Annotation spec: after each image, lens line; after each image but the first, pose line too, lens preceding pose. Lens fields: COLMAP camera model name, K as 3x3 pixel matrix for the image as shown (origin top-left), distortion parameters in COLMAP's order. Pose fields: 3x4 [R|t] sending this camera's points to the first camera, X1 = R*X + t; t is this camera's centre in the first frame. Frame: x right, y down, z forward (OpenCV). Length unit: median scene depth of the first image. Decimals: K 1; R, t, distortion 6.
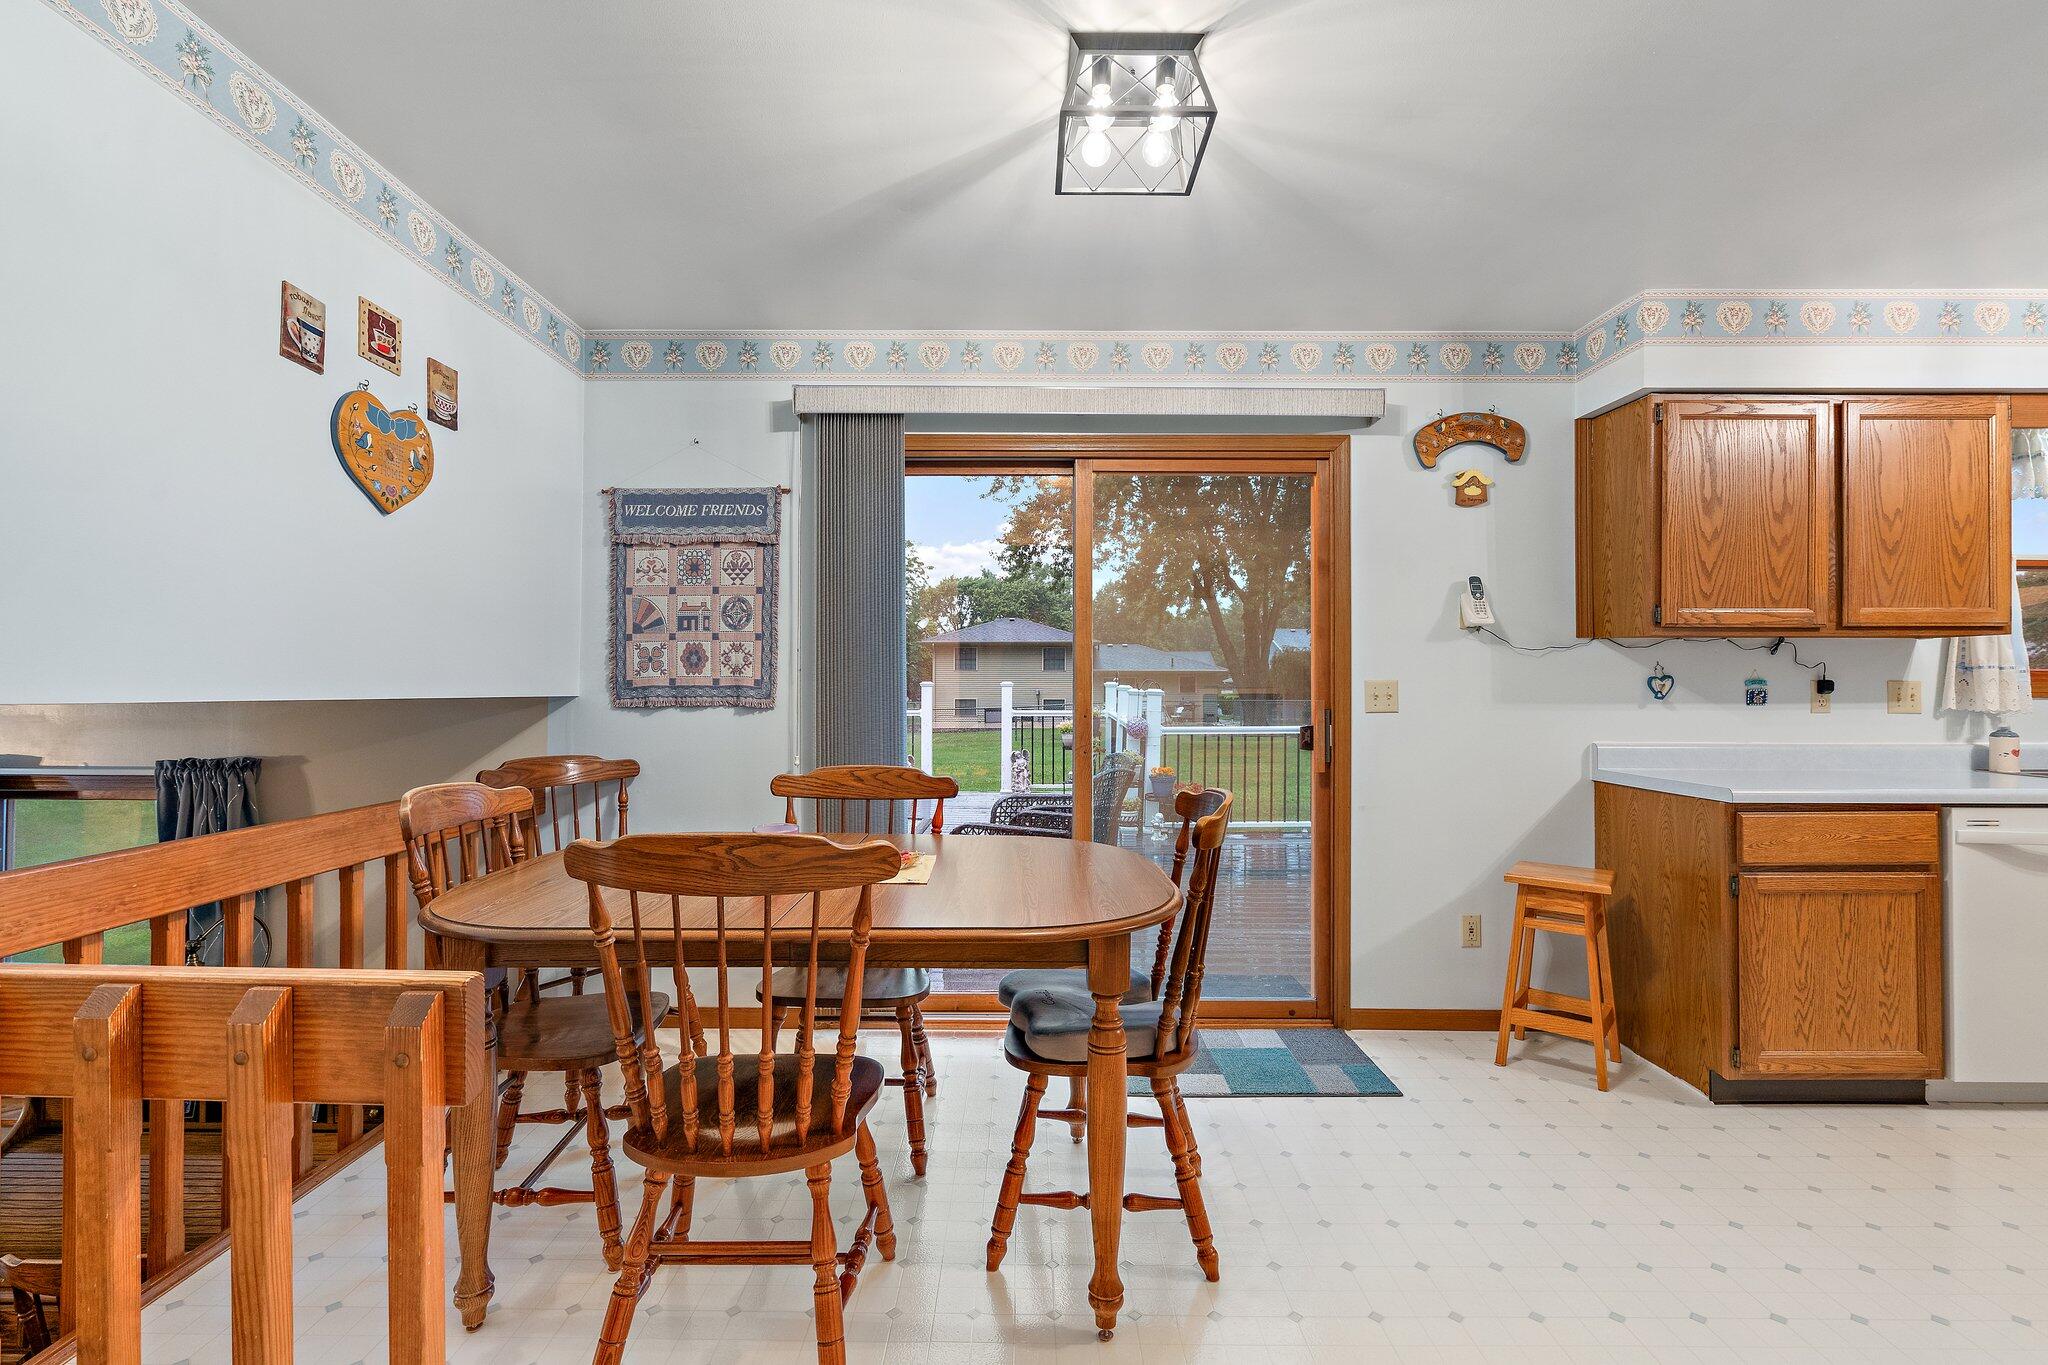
lens RADIAL K [[930.4, 0, 1024.6], [0, 930.4, 677.4], [0, 0, 1]] dist [-0.002917, -0.000105]
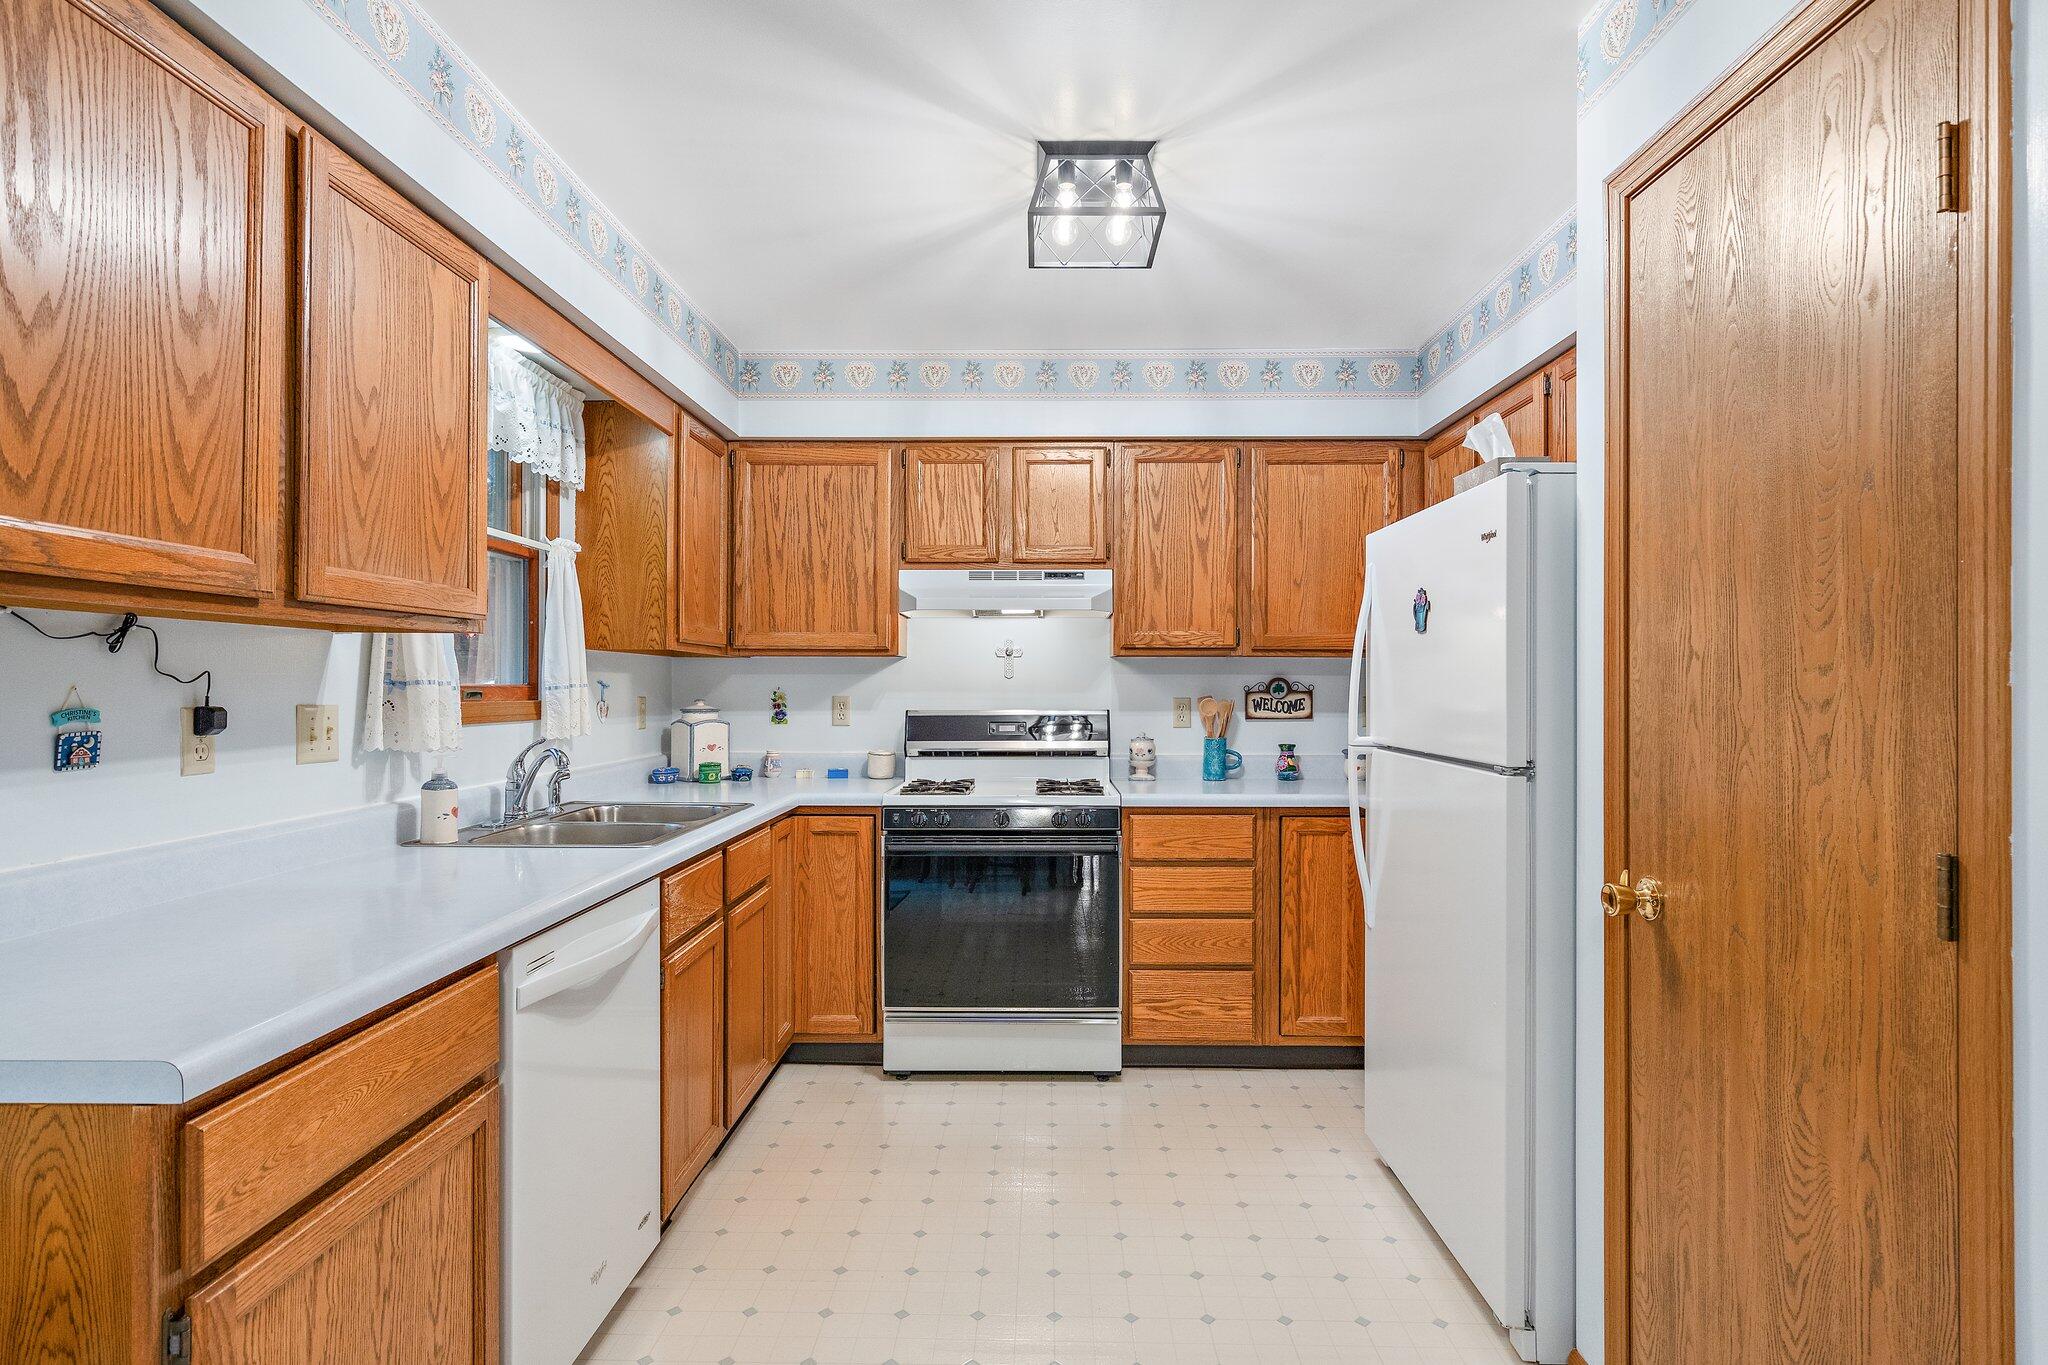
lens RADIAL K [[1042.4, 0, 1023.5], [0, 1042.4, 682.3], [0, 0, 1]] dist [-0.000915, 0.000313]
pose [[0.011526, -0.000701, 0.999933, 0.348315], [-0.013306, 0.999911, 0.000855, -0.018084], [-0.999845, -0.013315, 0.011515, 0.618685]]
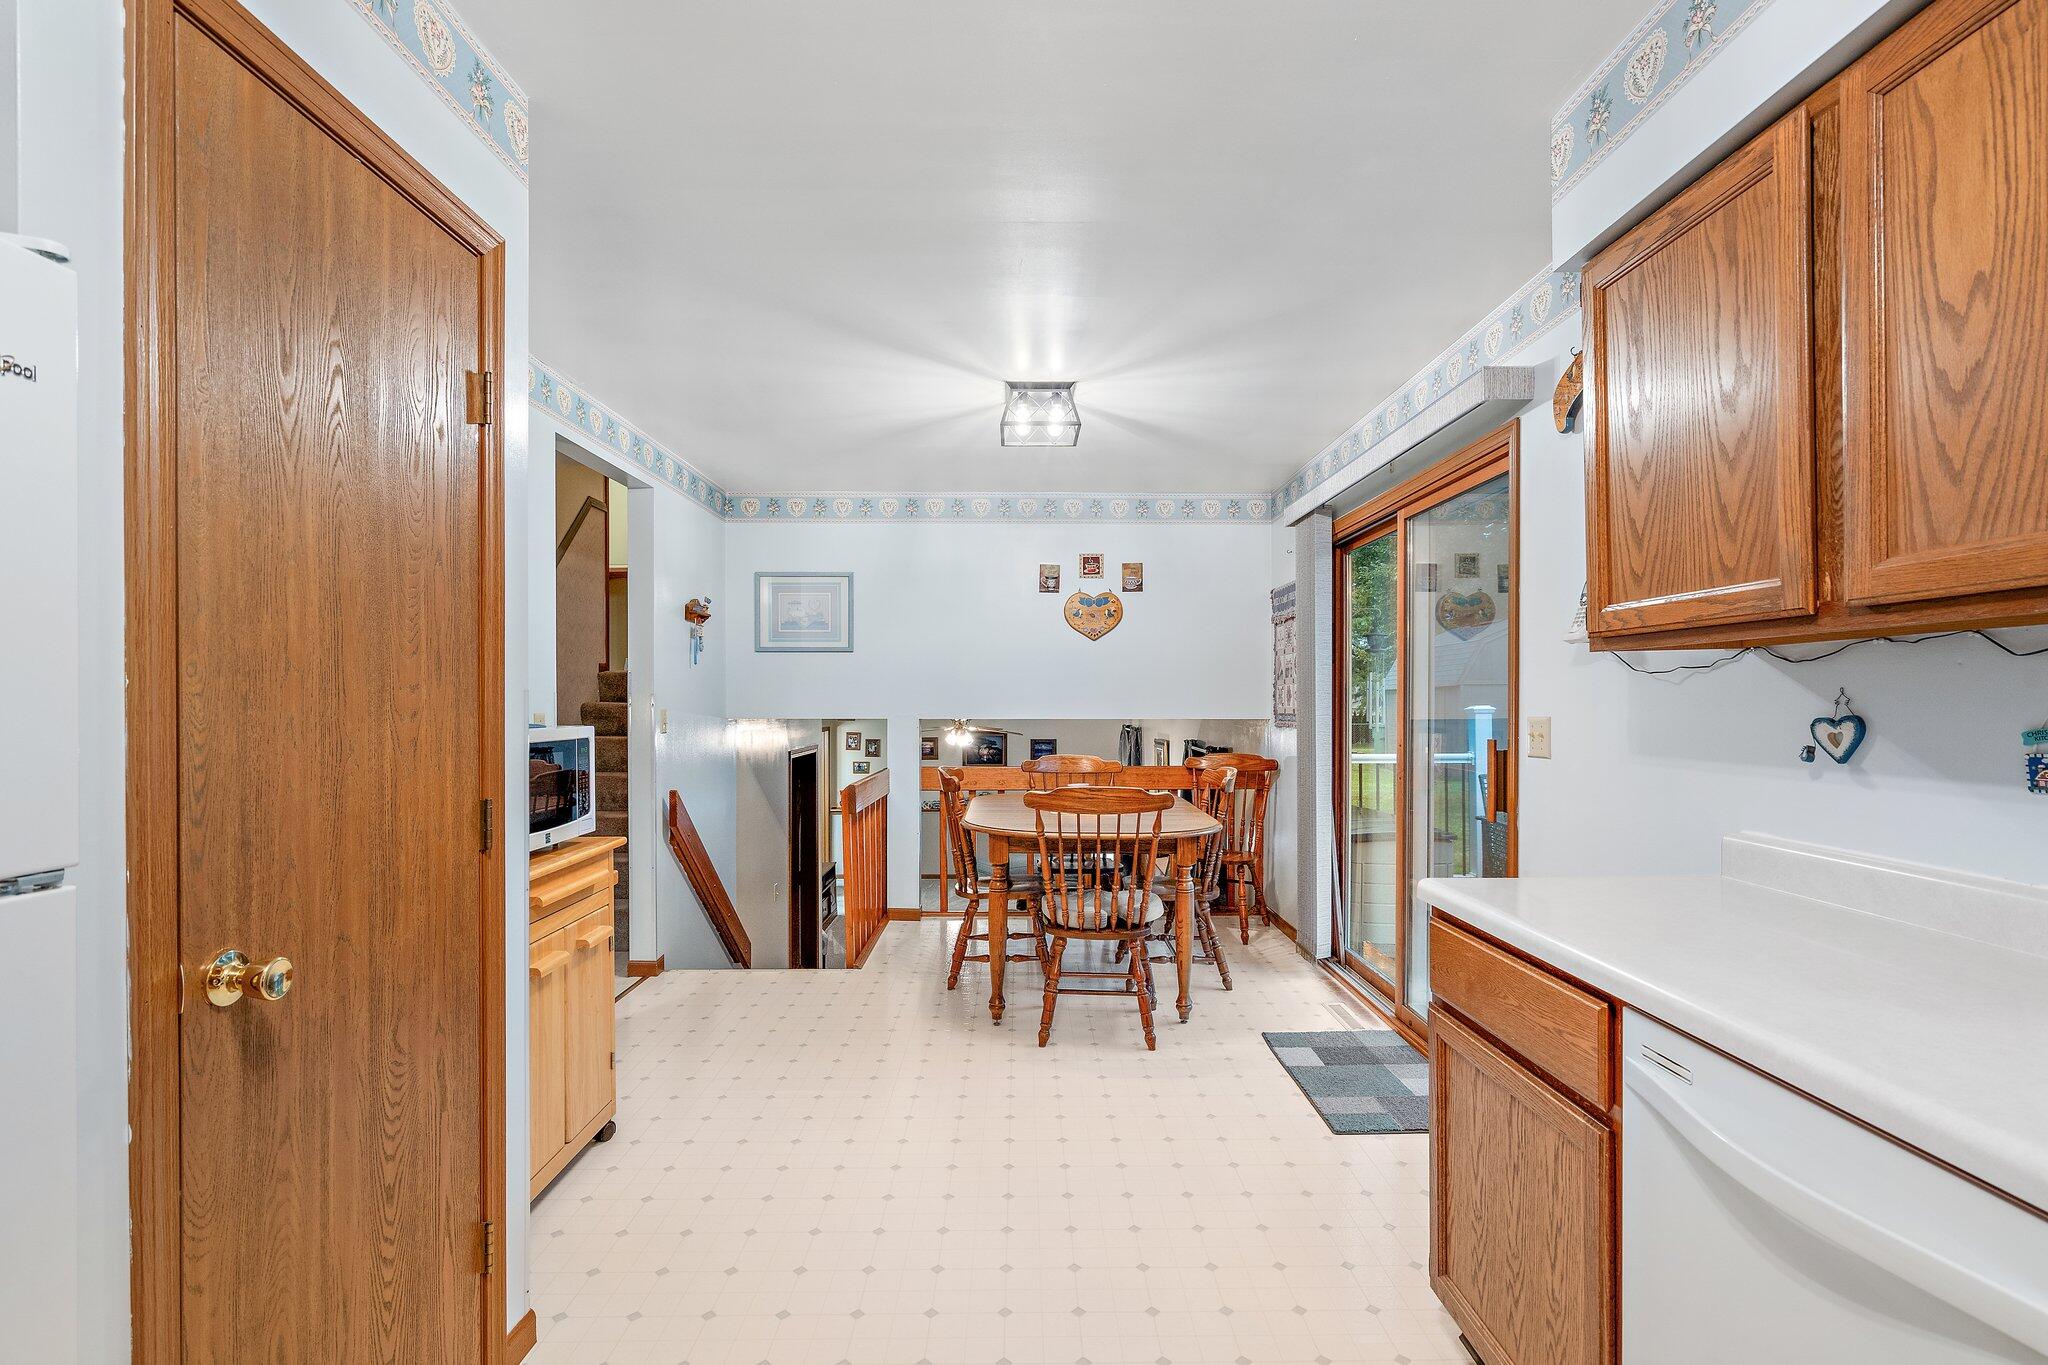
lens RADIAL K [[930.4, 0, 1016.8], [0, 930.4, 699.8], [0, 0, 1]] dist [-0.002917, -0.000105]
pose [[0.009058, -0.003276, -0.999954, 1.304275], [0.011675, 0.999927, -0.003170, -0.015878], [0.999891, -0.011646, 0.009096, 0.612569]]
